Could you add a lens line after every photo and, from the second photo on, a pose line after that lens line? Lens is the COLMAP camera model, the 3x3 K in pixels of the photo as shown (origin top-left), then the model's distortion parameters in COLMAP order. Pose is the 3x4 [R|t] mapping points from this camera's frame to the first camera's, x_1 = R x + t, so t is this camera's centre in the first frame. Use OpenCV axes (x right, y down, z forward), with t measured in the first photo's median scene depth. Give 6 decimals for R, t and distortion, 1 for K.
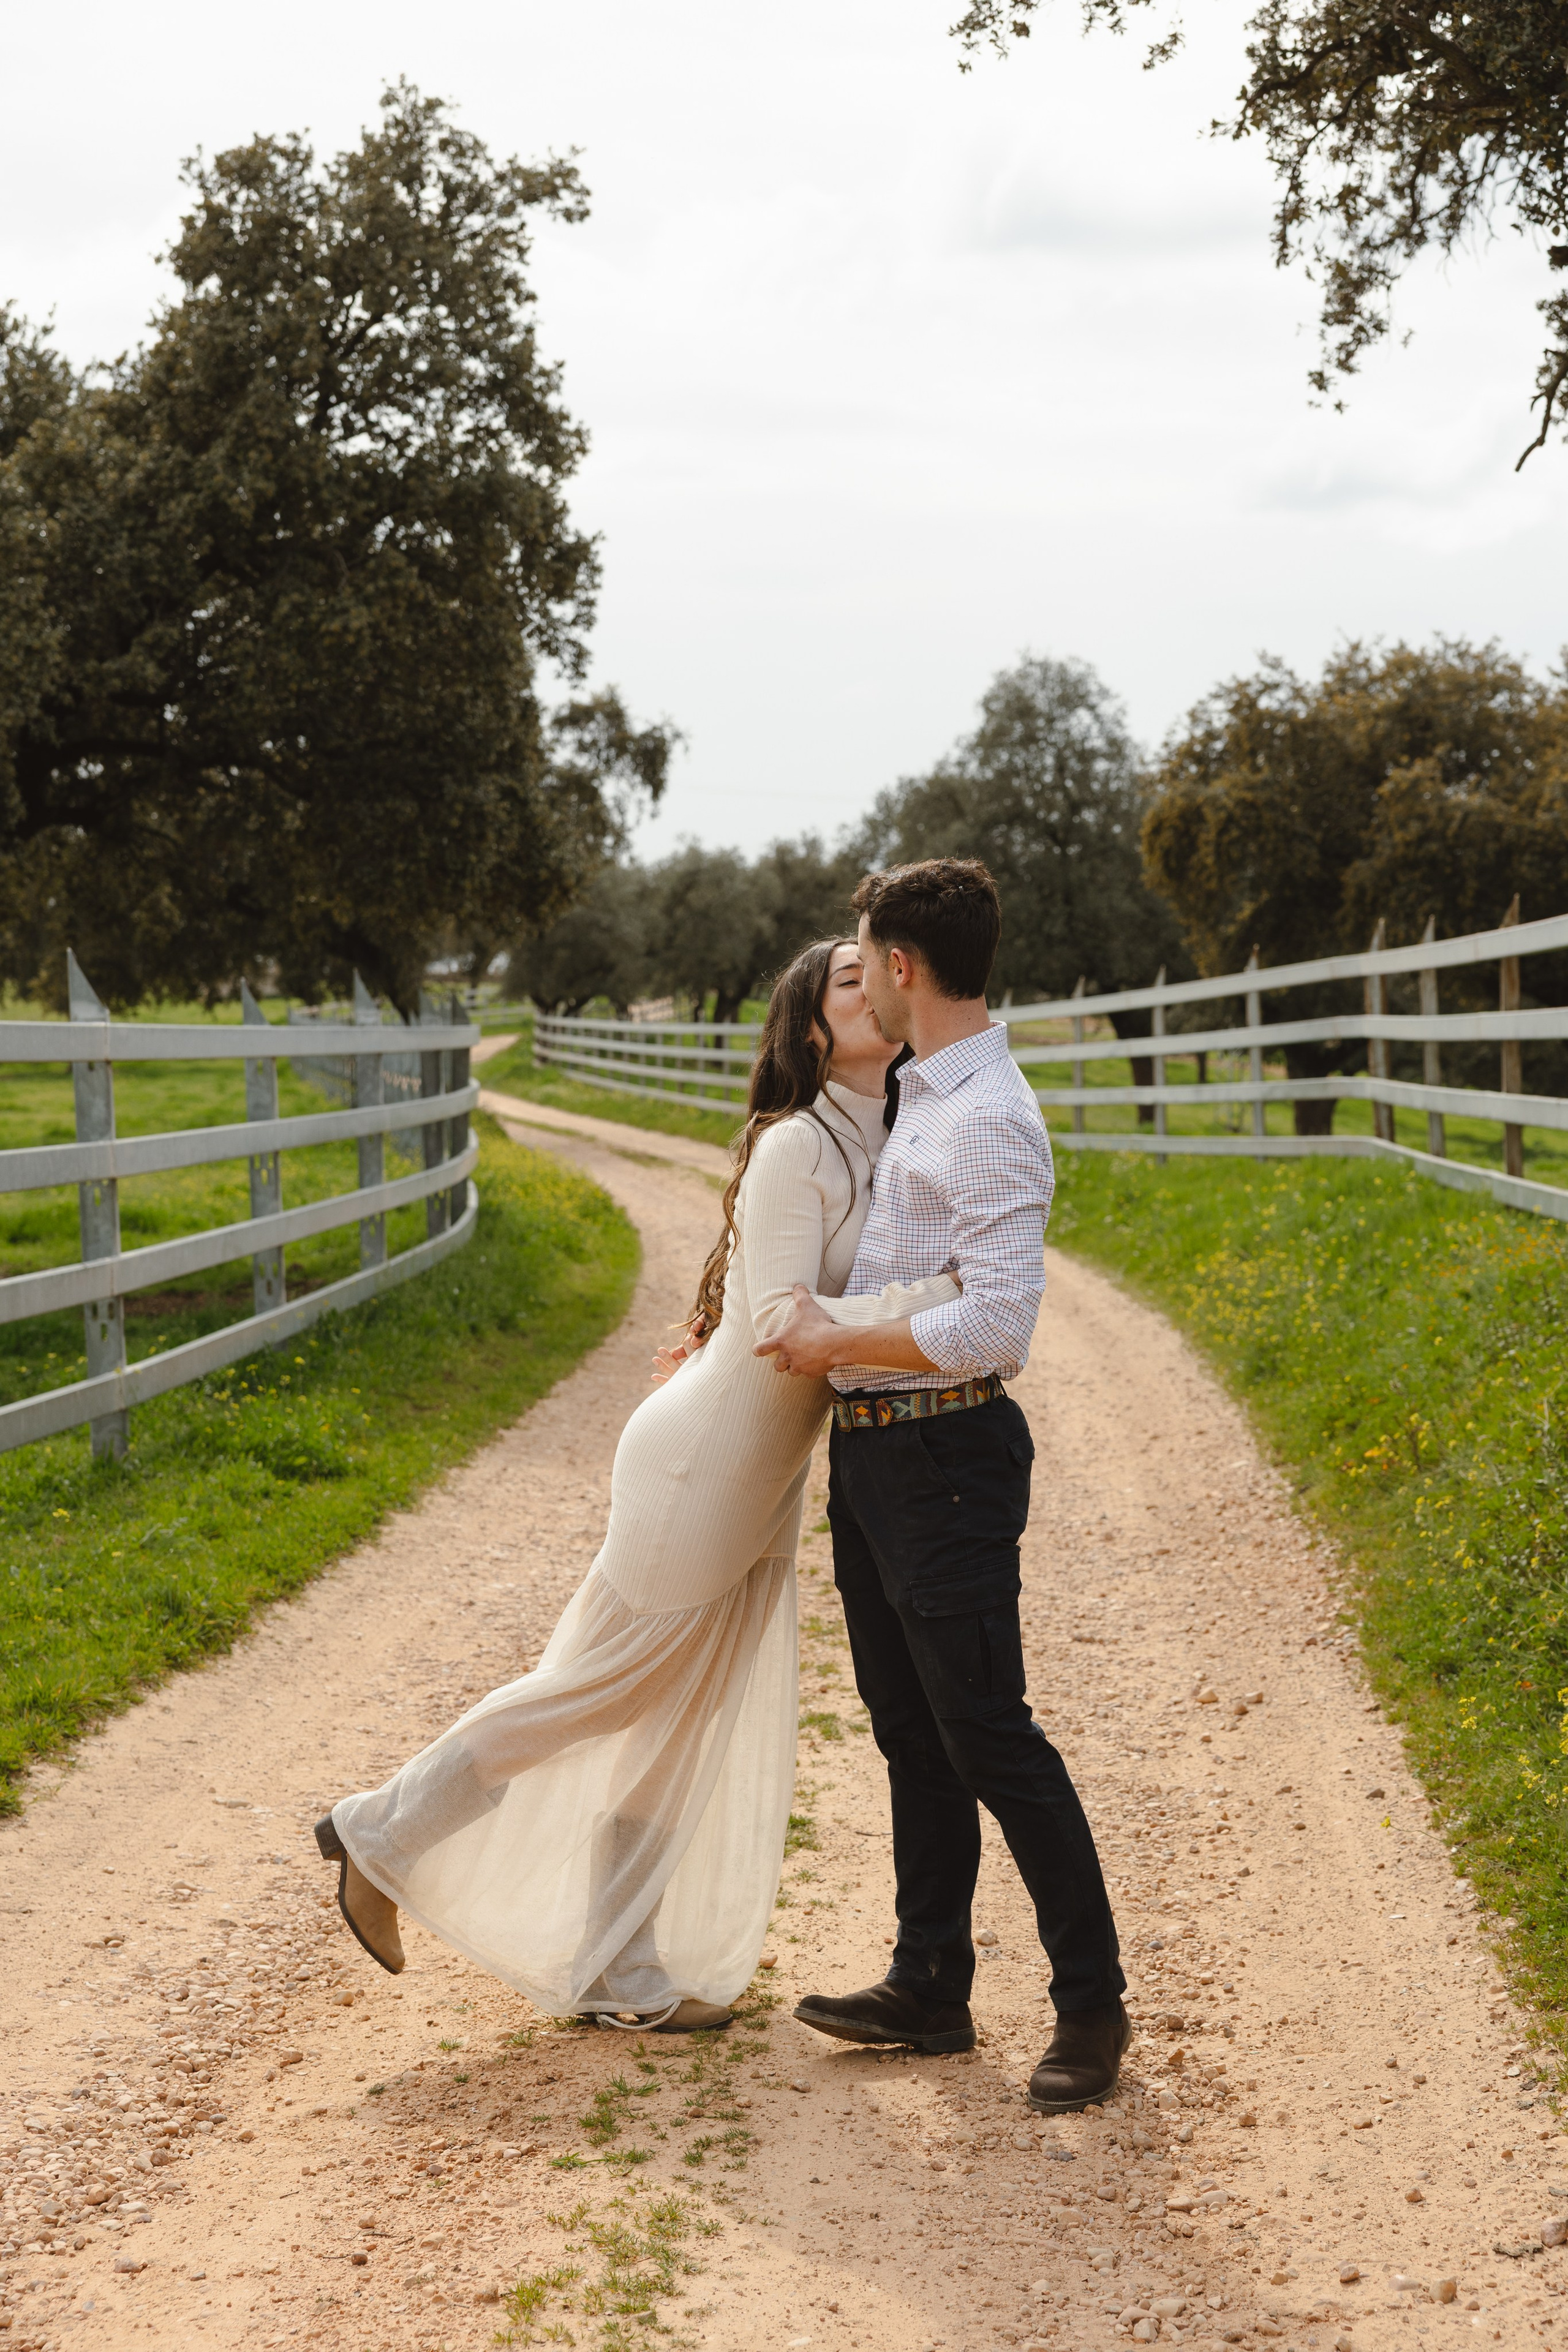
lens RADIAL K [[3850.8, 0, 764.0], [0, 3850.8, 1177.9], [0, 0, 1]] dist [0.032136, -0.023180]
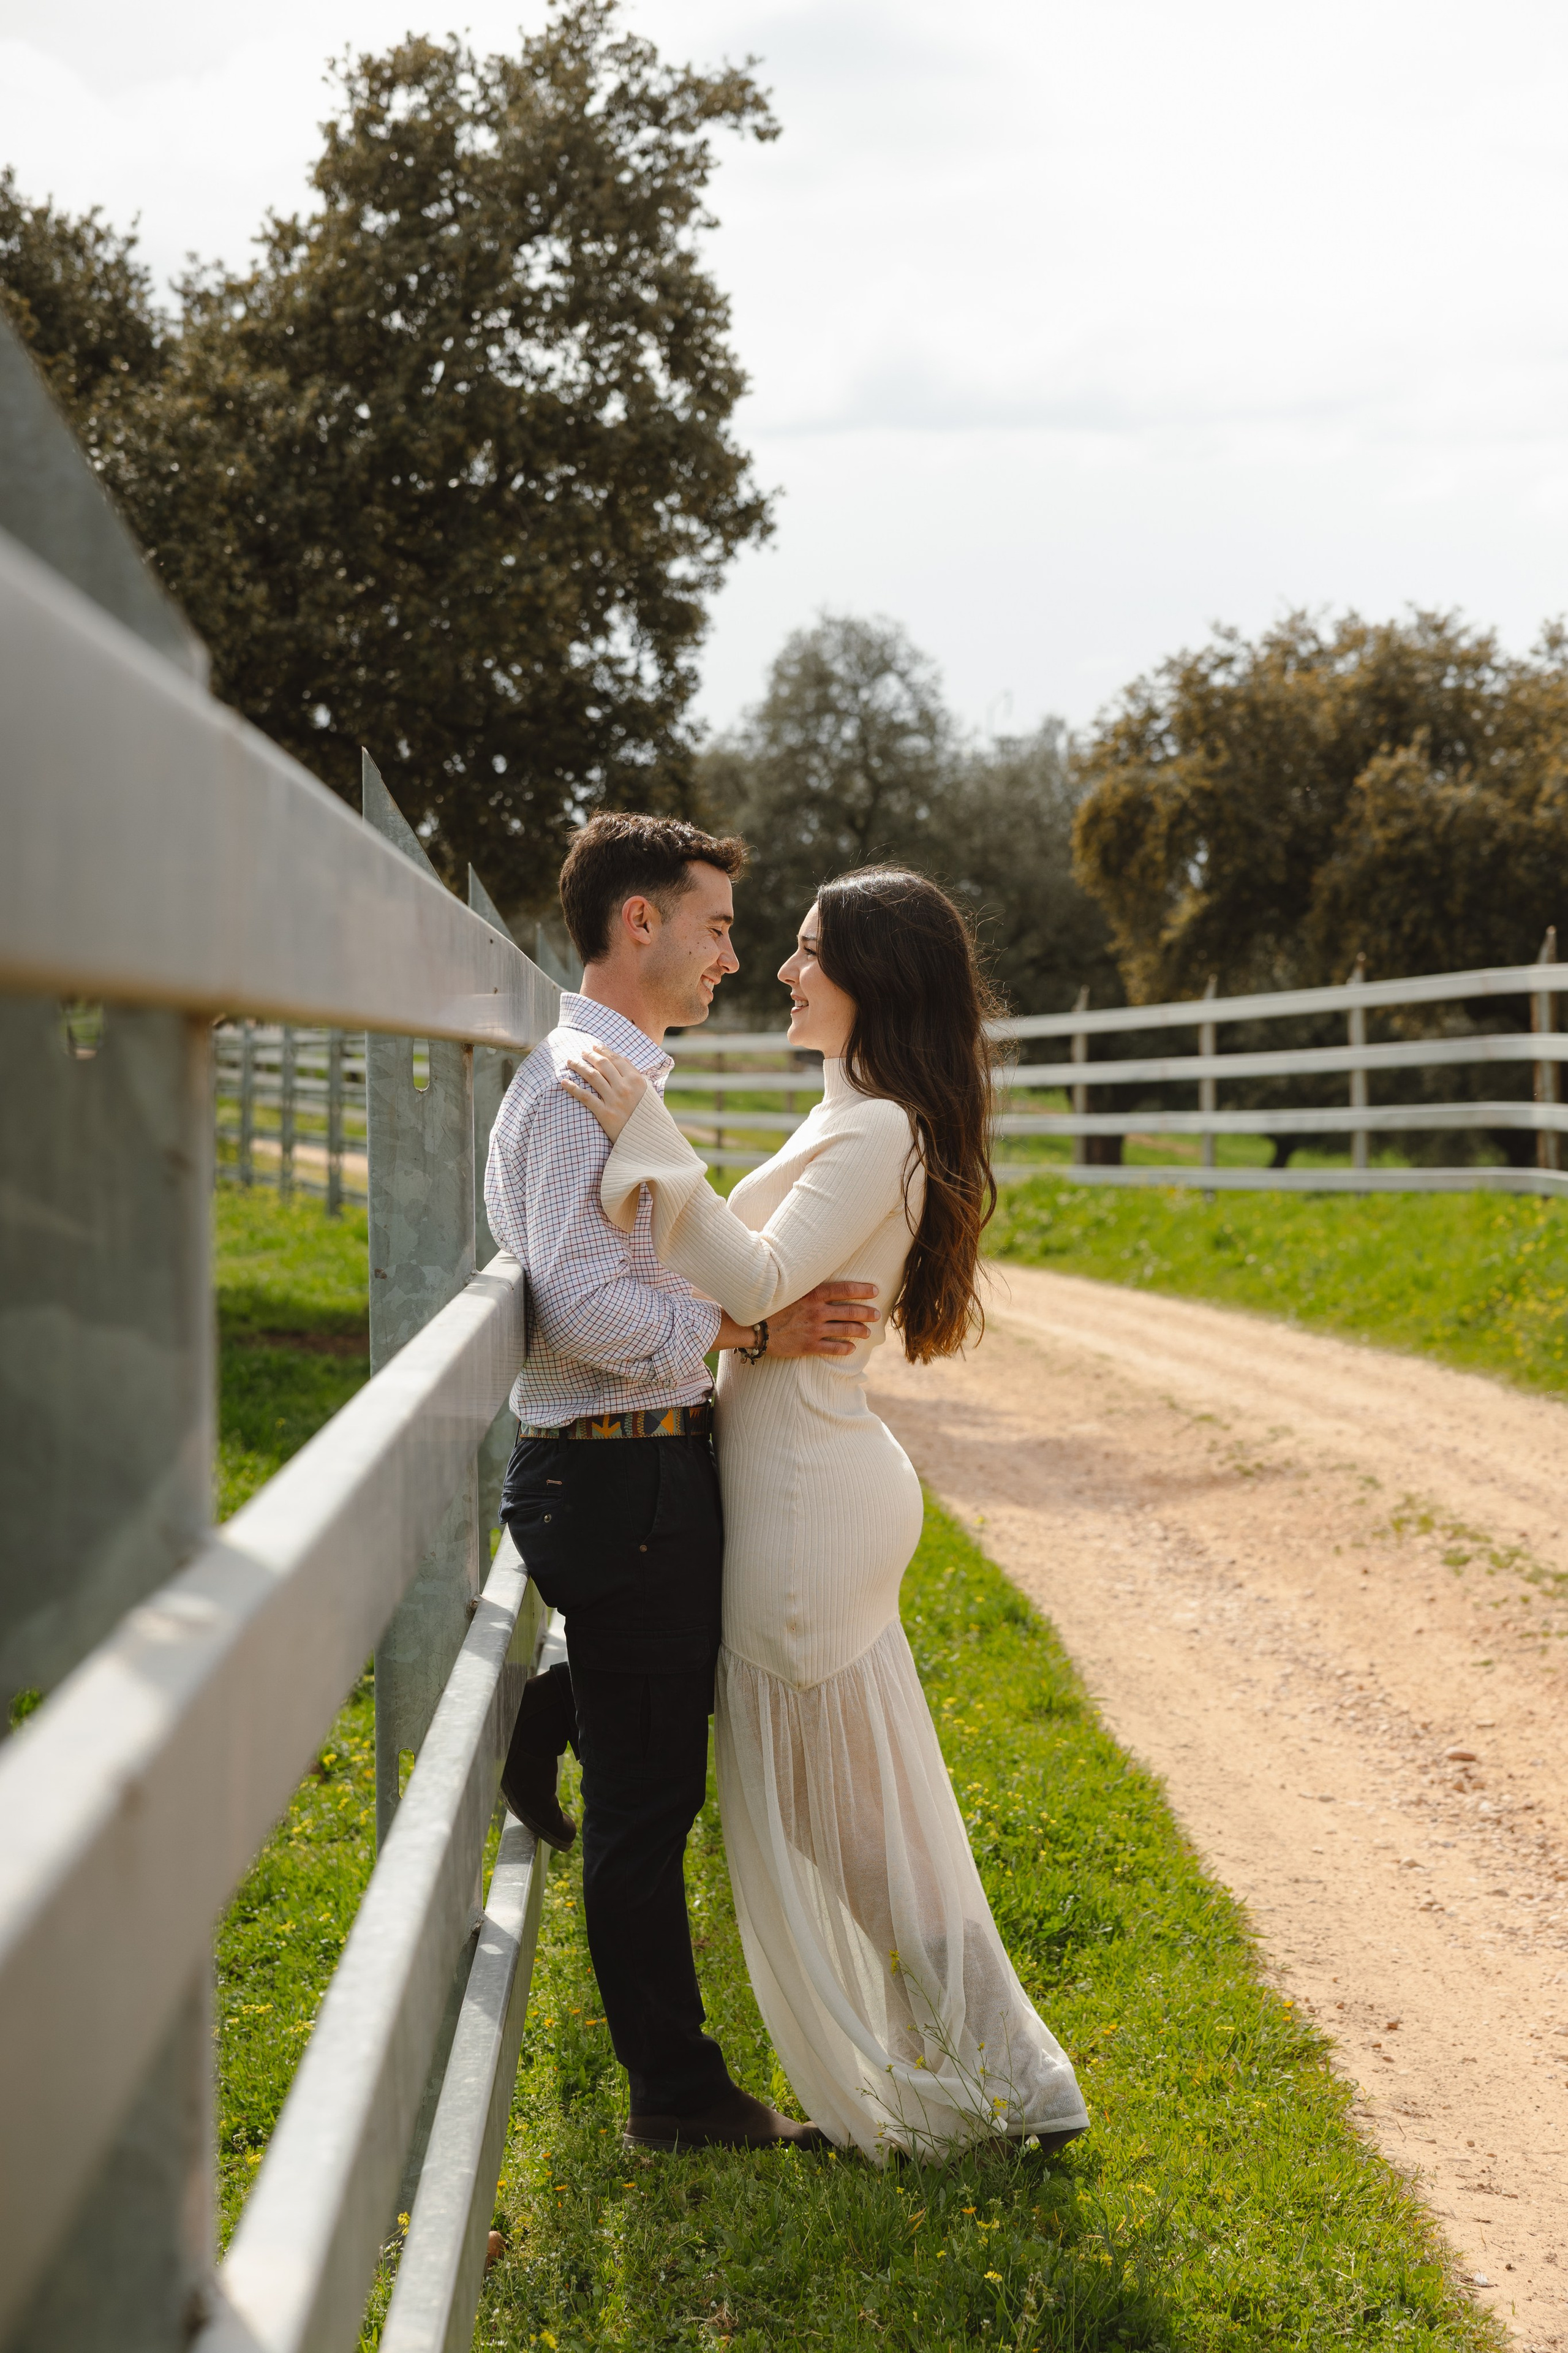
lens RADIAL K [[4629.7, 0, 753.1], [0, 4629.7, 1179.0], [0, 0, 1]] dist [0.035748, 0.222109]
pose [[0.995358, 0.008694, 0.095847, -0.153584], [-0.007674, 0.999910, -0.011004, 0.005775], [-0.095934, 0.010217, 0.995335, -0.073343]]
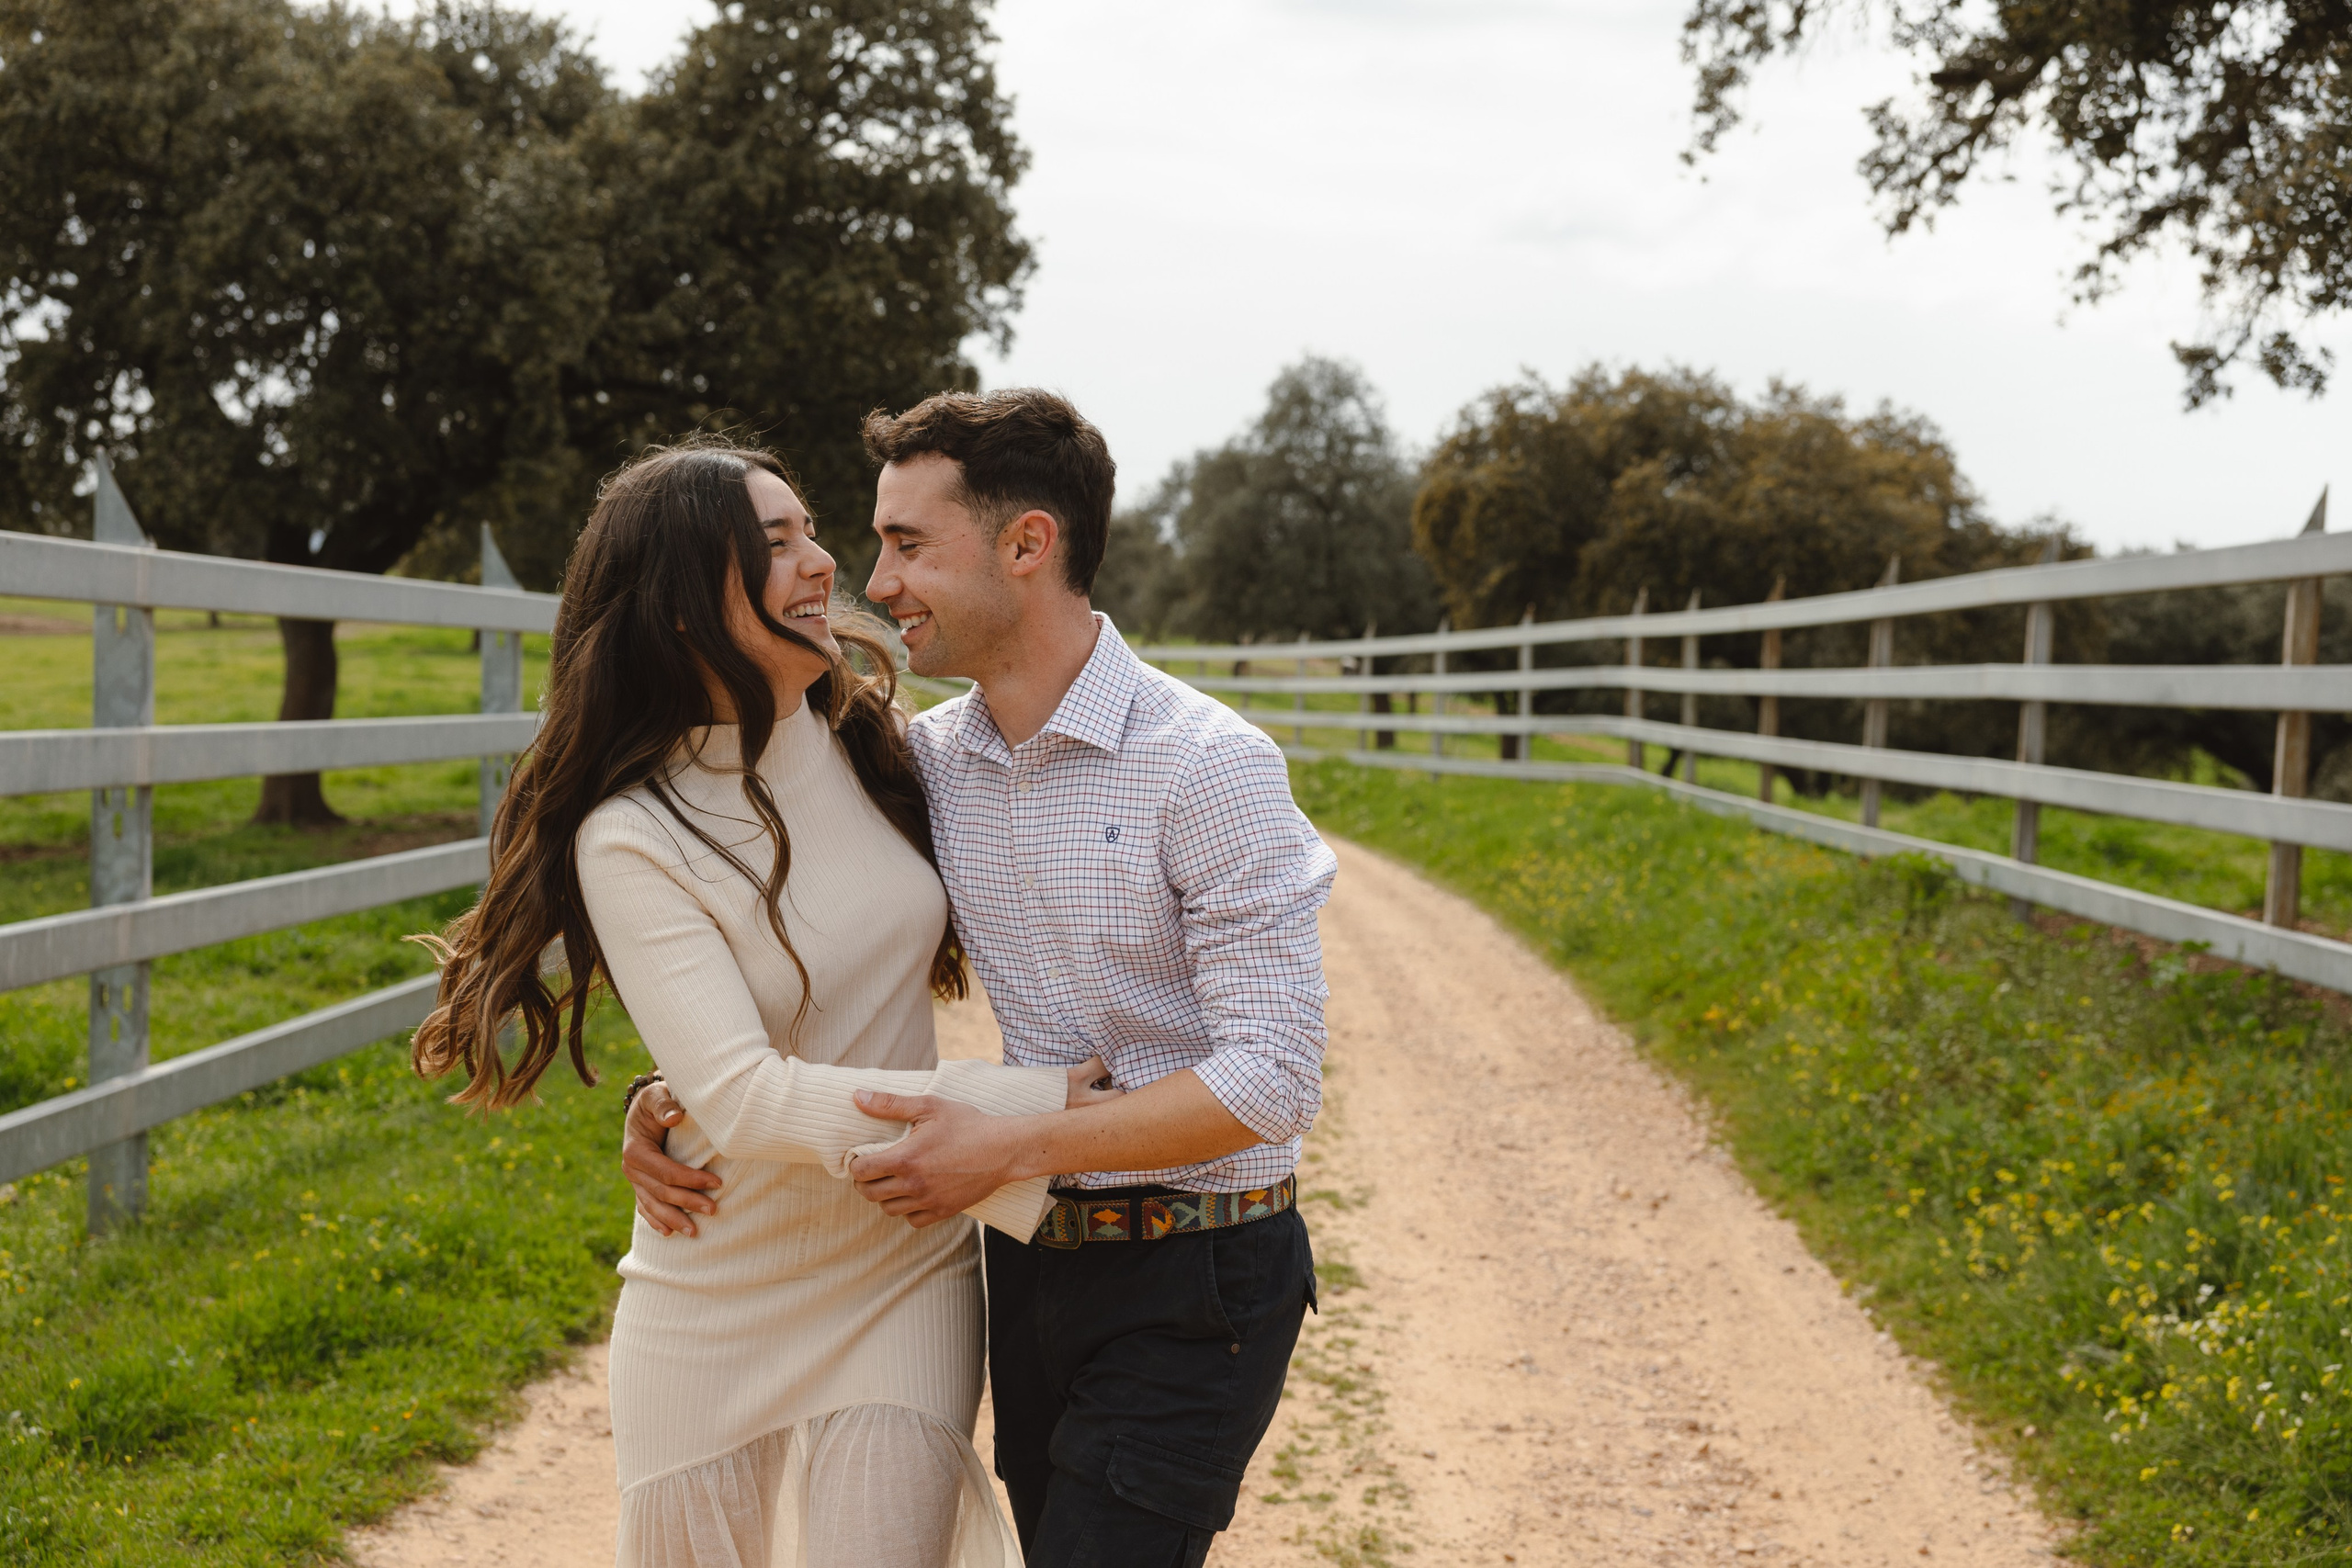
lens RADIAL K [[3234.8, 0, 1174.0], [0, 3234.8, 781.2], [0, 0, 1]] dist [0.007493, 0.021650]
pose [[0.997277, 0.058574, 0.044810, -0.037253], [-0.058602, 0.998281, -0.000701, 0.003379], [-0.044774, -0.001927, 0.998995, -0.025395]]
